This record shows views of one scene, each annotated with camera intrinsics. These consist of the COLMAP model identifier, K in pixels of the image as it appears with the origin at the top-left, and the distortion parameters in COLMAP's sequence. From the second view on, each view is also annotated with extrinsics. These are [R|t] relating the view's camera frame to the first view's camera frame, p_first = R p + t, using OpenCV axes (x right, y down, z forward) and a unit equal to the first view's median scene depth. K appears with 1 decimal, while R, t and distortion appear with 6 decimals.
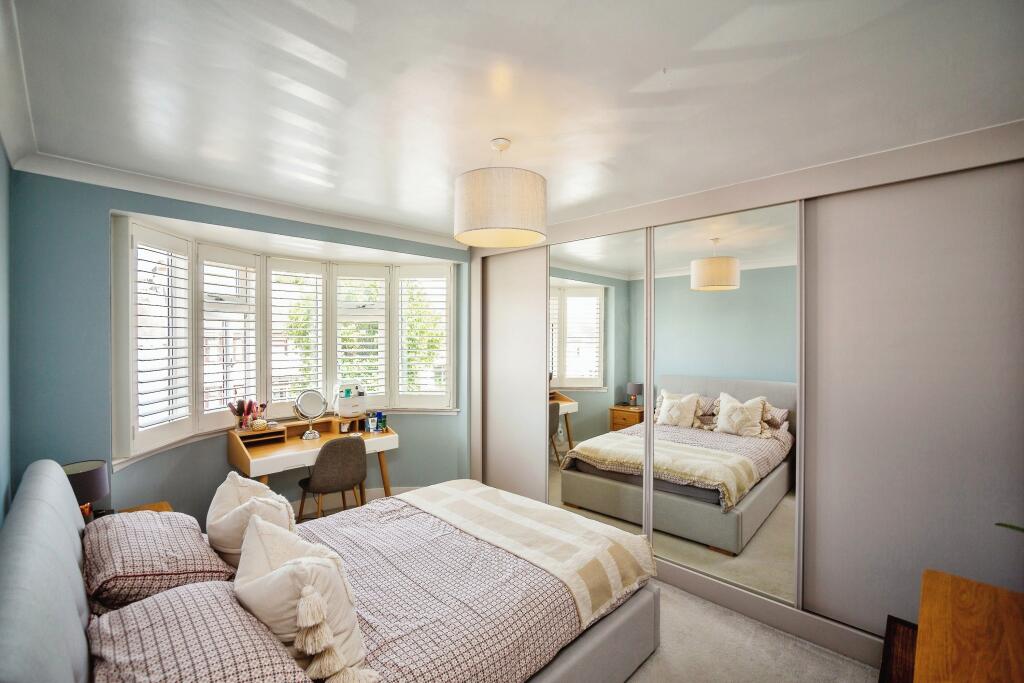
lens RADIAL K [[447.7, 0, 507.8], [0, 447.7, 338.7], [0, 0, 1]] dist [-0.015485, 0.008599]
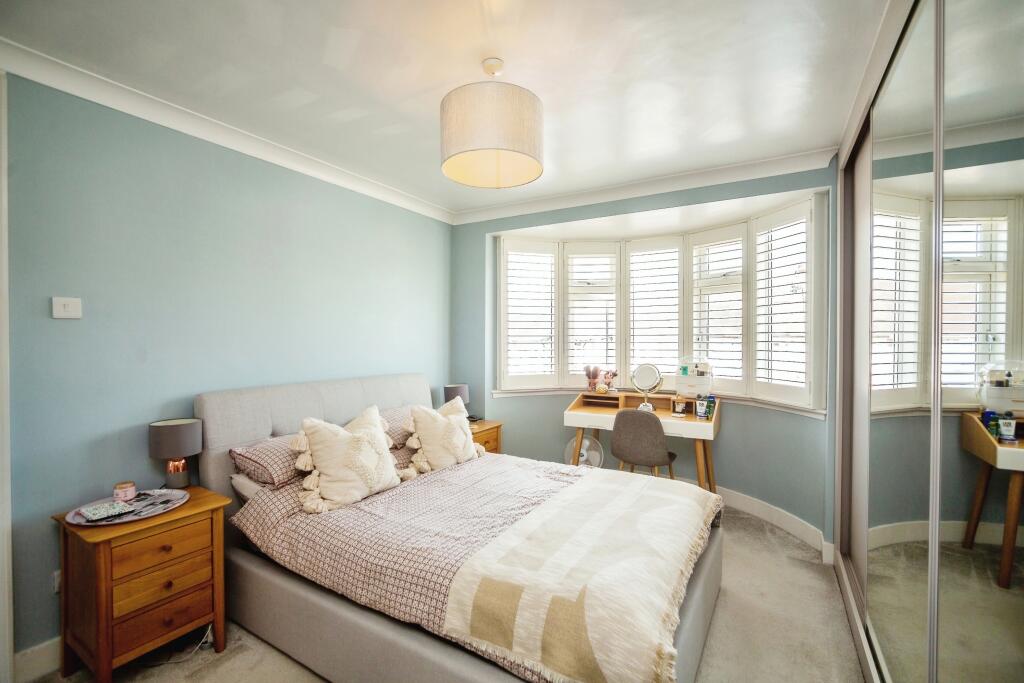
lens RADIAL K [[447.7, 0, 508.0], [0, 447.7, 345.0], [0, 0, 1]] dist [-0.015485, 0.008599]
pose [[0.255808, 0.010866, -0.966667, 0.469402], [-0.004424, 0.999940, 0.010069, 0.065722], [0.966717, 0.001701, 0.255841, 0.446717]]
